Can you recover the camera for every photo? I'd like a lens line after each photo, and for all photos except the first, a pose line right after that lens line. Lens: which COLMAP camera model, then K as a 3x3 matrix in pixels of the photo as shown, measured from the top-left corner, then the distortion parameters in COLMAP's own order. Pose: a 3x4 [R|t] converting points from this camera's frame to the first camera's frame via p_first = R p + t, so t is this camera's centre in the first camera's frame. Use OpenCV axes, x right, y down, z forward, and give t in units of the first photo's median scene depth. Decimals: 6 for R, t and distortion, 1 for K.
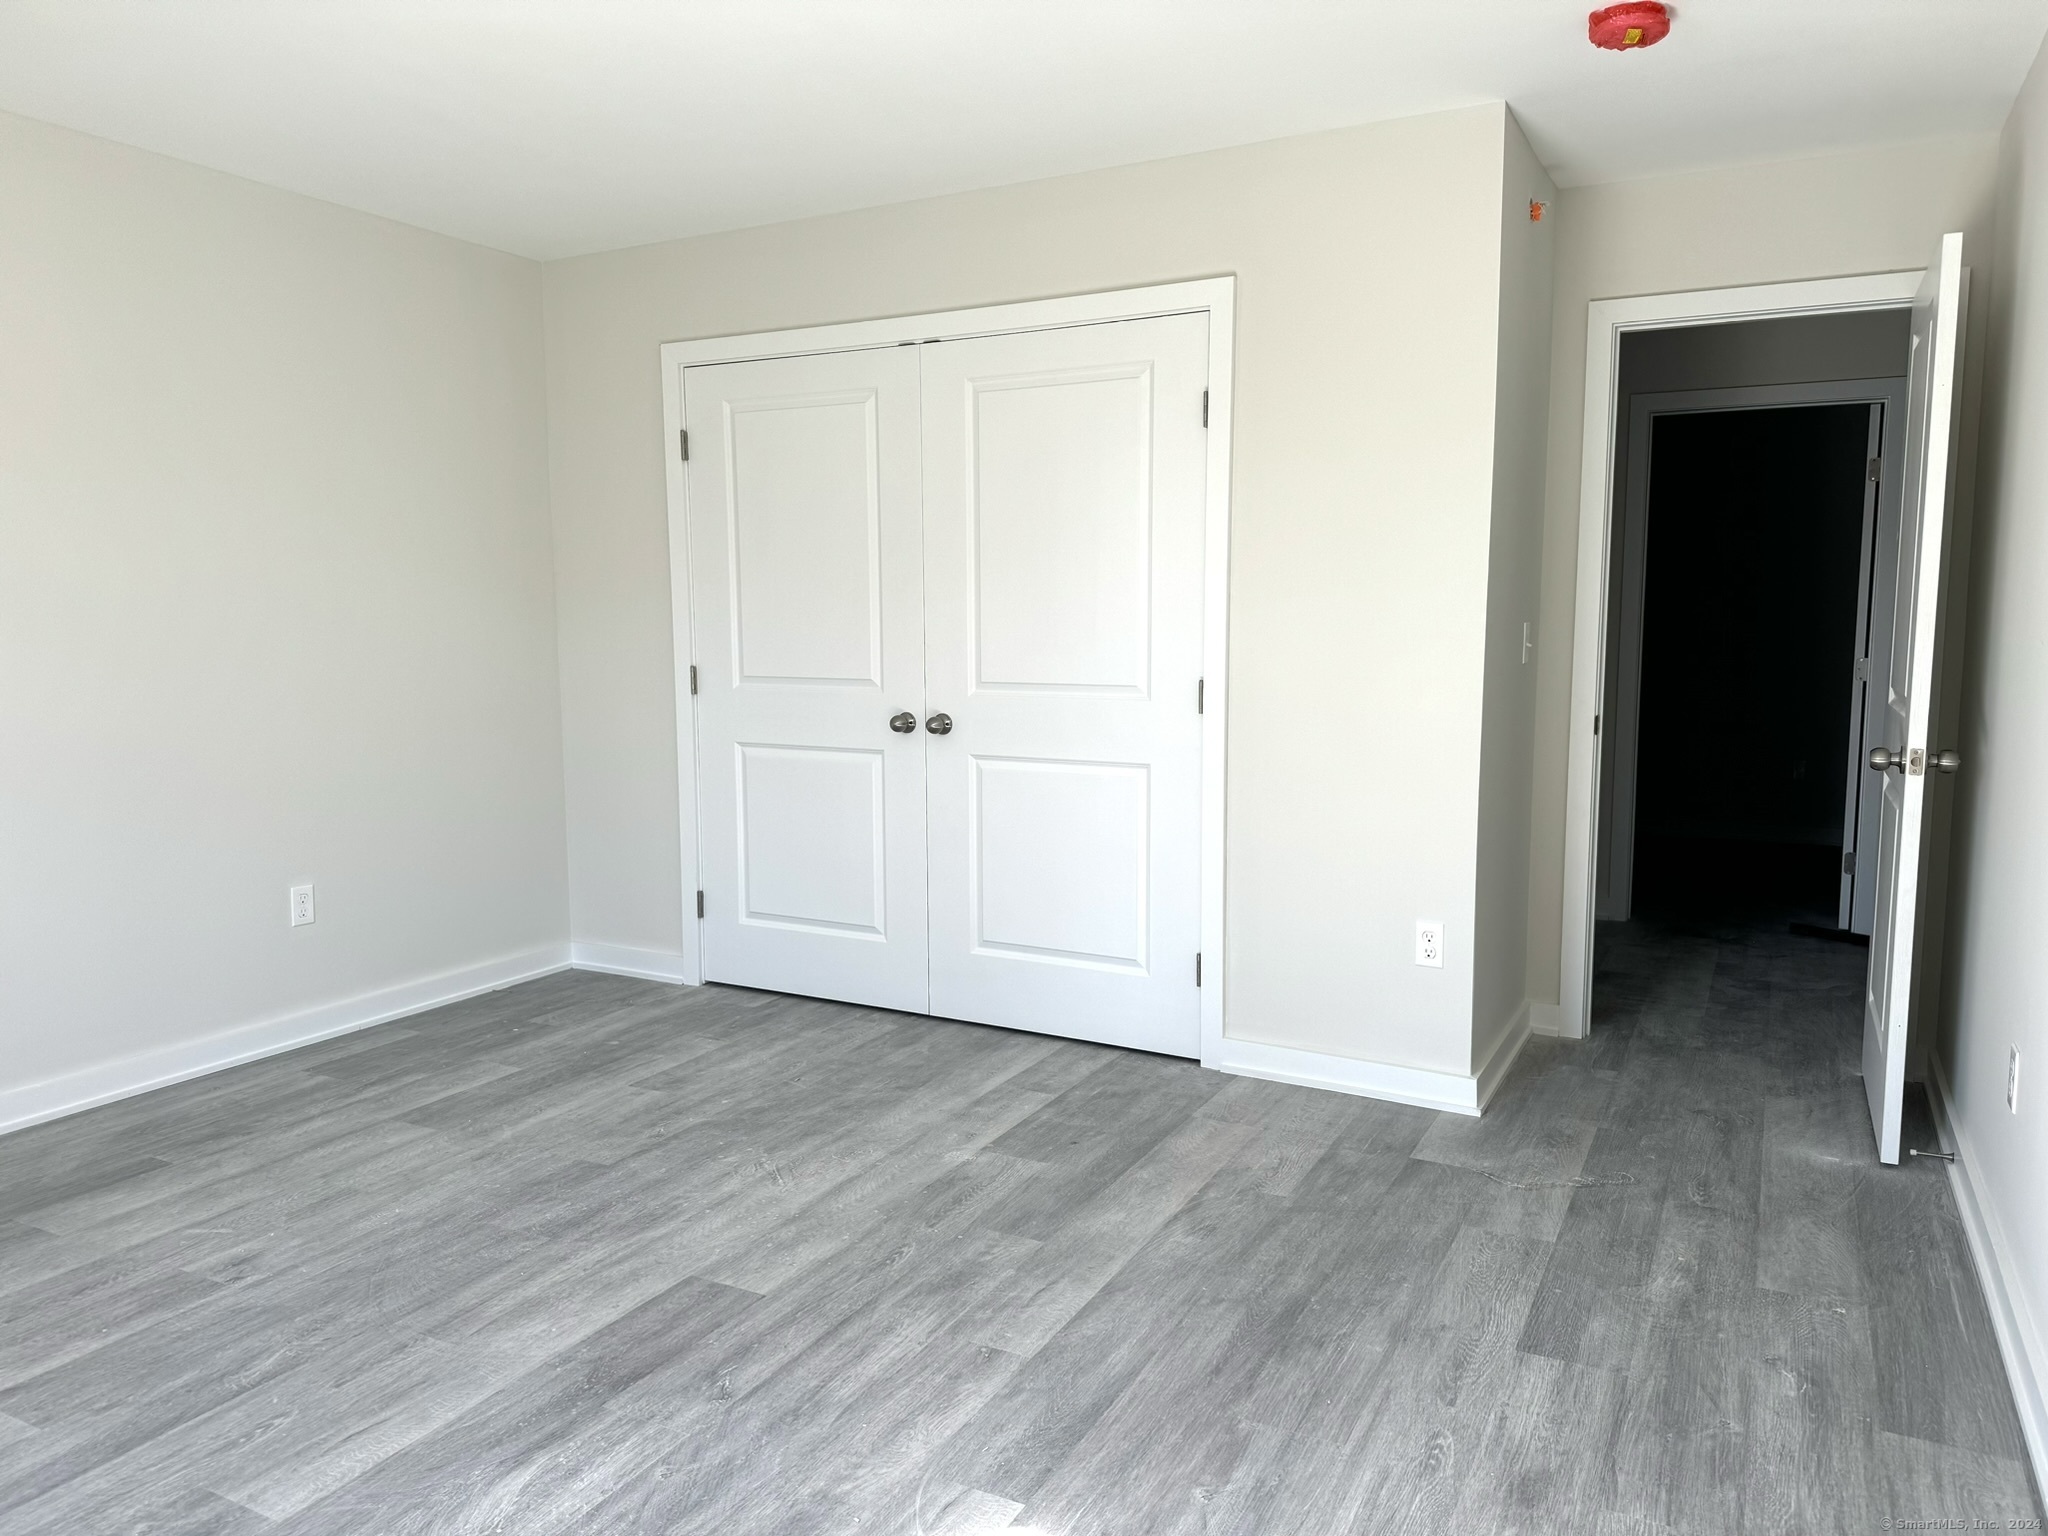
lens RADIAL K [[1423.7, 0, 1016.2], [0, 1423.7, 771.0], [0, 0, 1]] dist [0.093204, -0.121539]
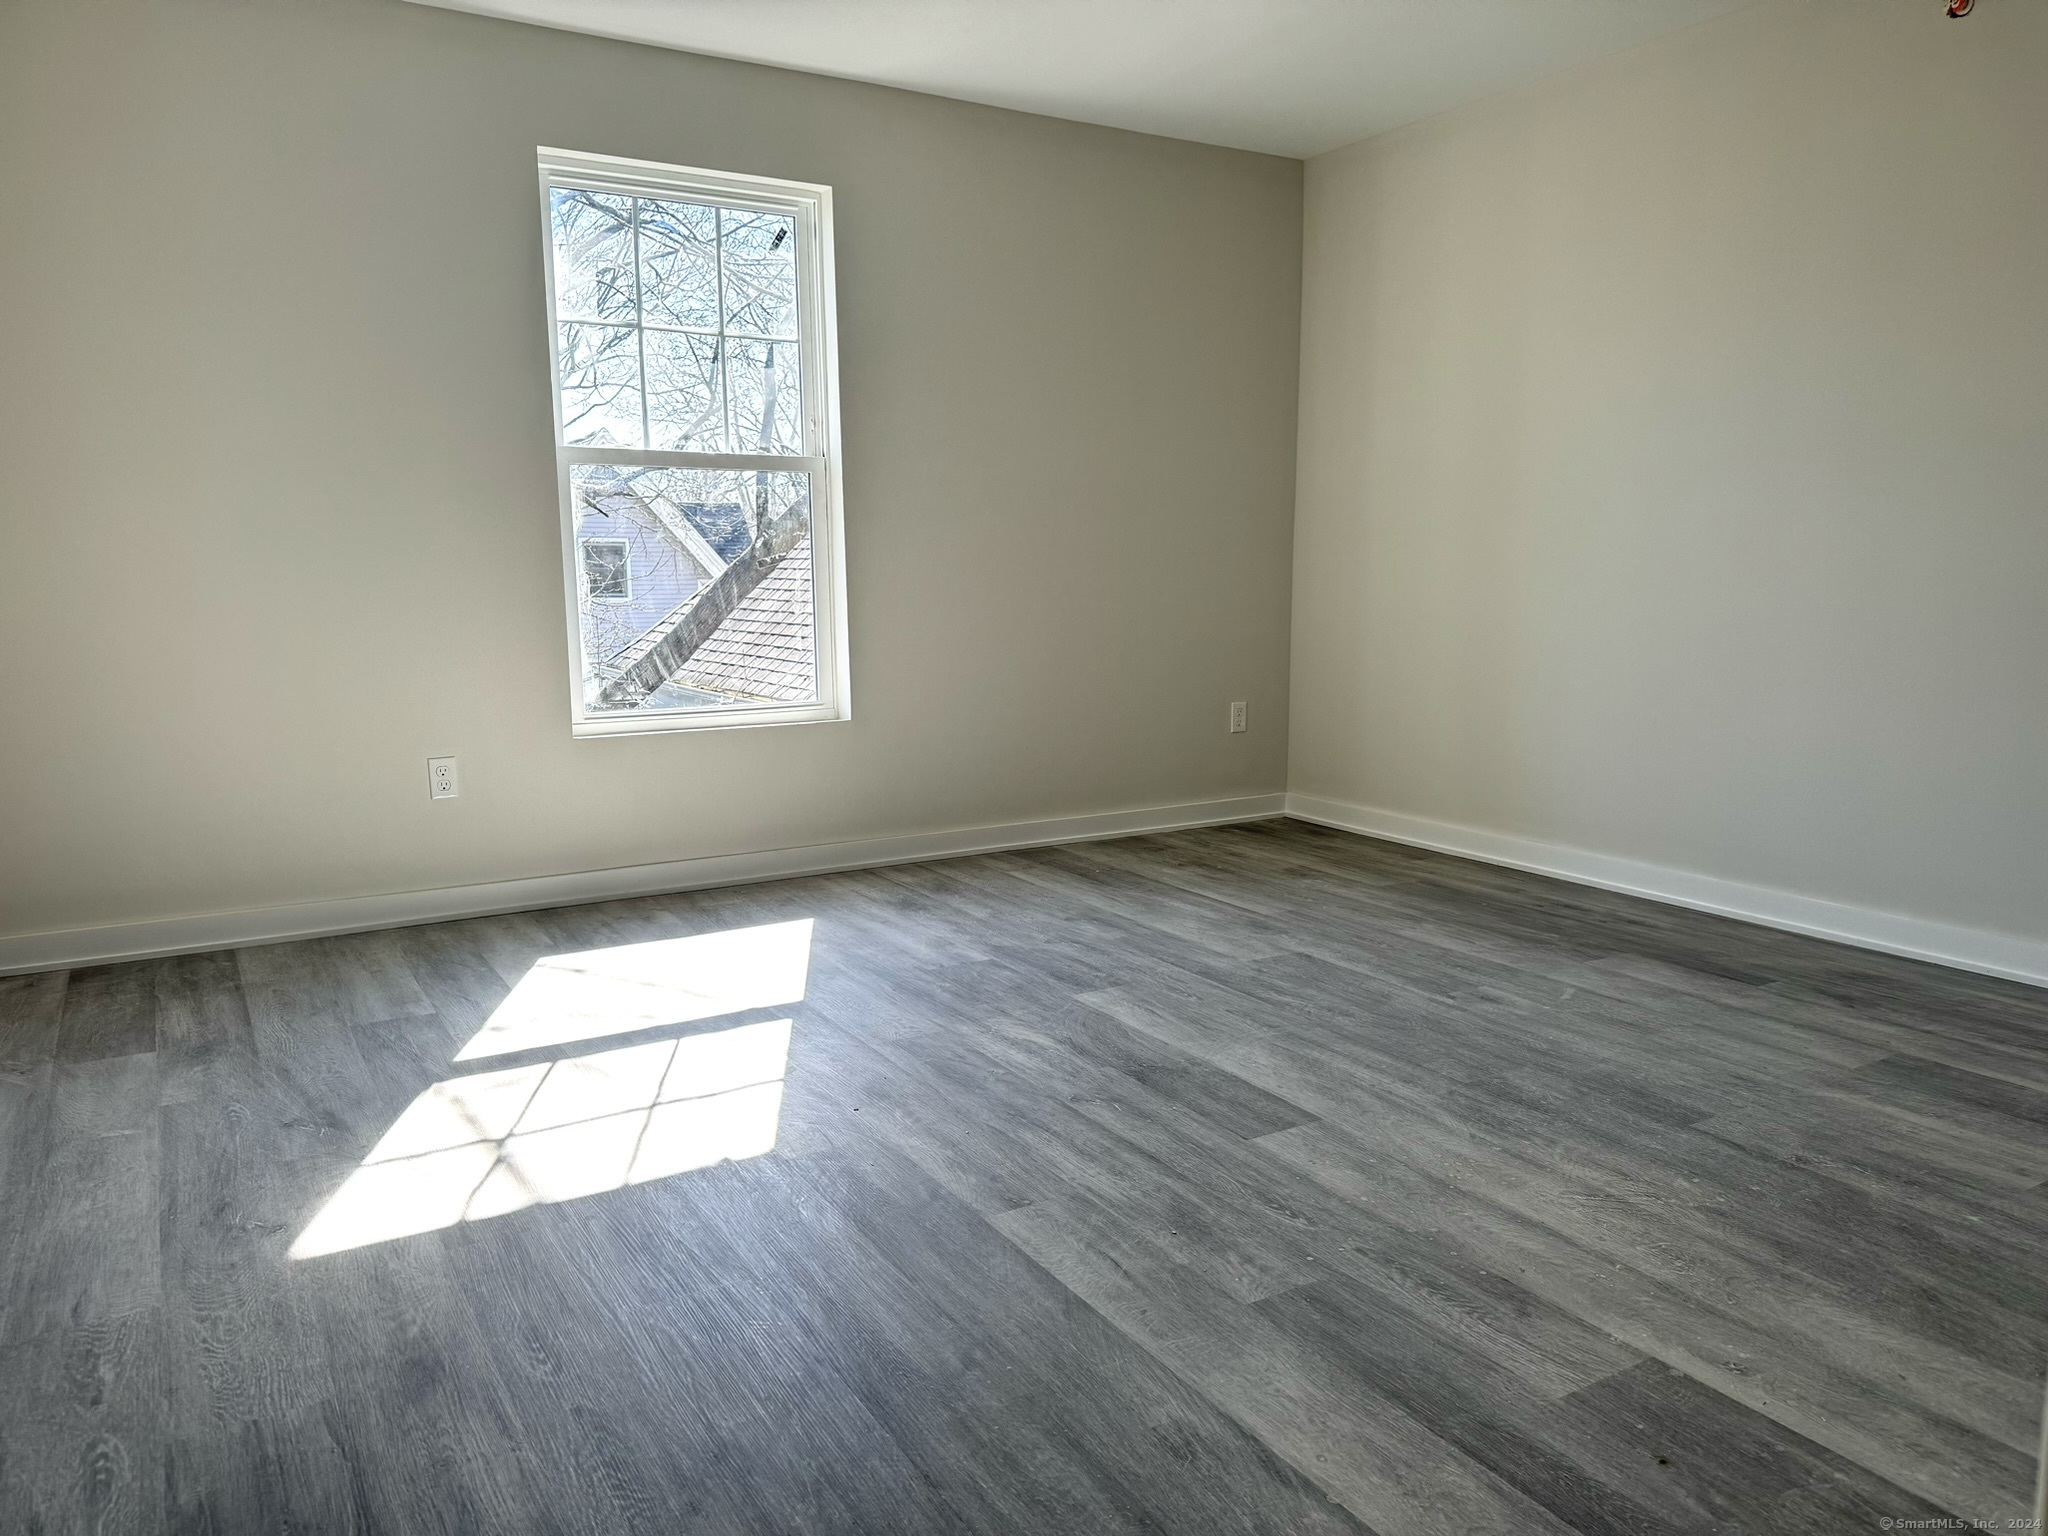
lens RADIAL K [[1423.7, 0, 1016.2], [0, 1423.7, 771.0], [0, 0, 1]] dist [0.093204, -0.121539]
pose [[-0.522096, 0.126233, -0.843493, 0.616362], [-0.087243, 0.975894, 0.200048, -0.040677], [0.848413, 0.178033, -0.498498, 1.207415]]
